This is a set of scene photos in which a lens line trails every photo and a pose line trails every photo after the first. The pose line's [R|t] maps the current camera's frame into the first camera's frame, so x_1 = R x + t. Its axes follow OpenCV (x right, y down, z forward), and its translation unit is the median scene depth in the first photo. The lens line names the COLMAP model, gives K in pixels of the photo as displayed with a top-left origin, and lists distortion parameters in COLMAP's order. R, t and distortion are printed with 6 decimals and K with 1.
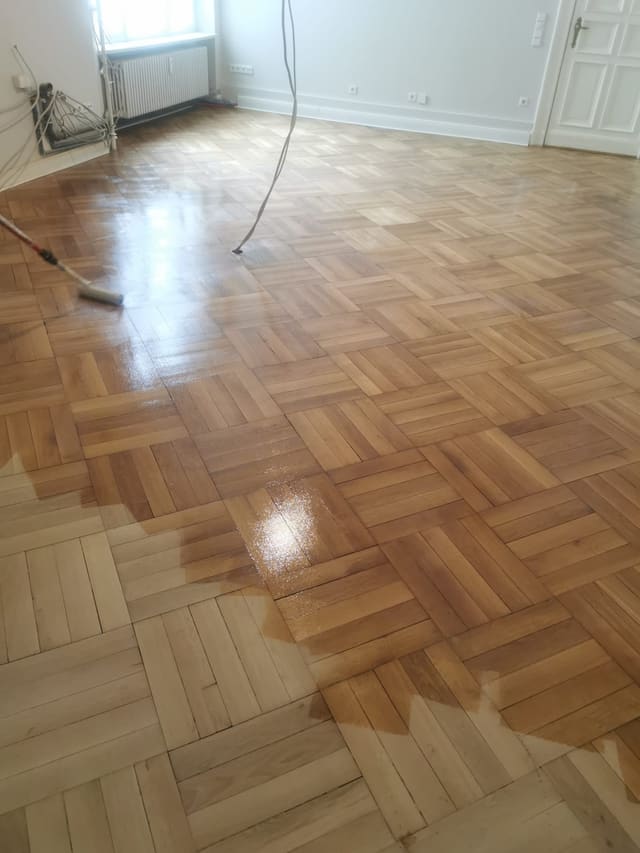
lens RADIAL K [[657.5, 0, 315.1], [0, 657.5, 425.1], [0, 0, 1]] dist [0.025964, -0.045693]
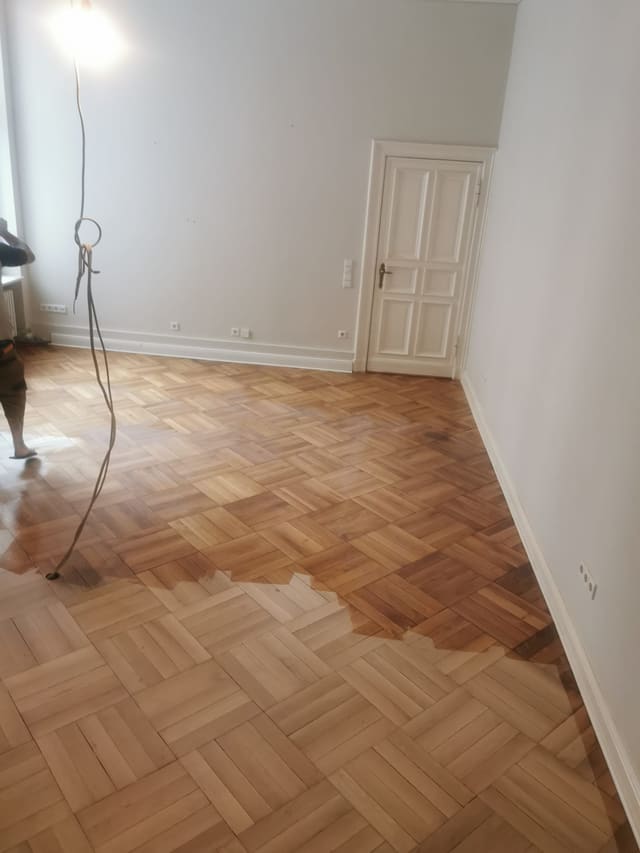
lens RADIAL K [[657.5, 0, 318.3], [0, 657.5, 432.3], [0, 0, 1]] dist [0.025964, -0.045693]
pose [[0.965409, -0.082090, 0.247482, 0.010805], [0.134759, 0.969641, -0.204051, -0.173009], [-0.223218, 0.230343, 0.947162, 0.073928]]
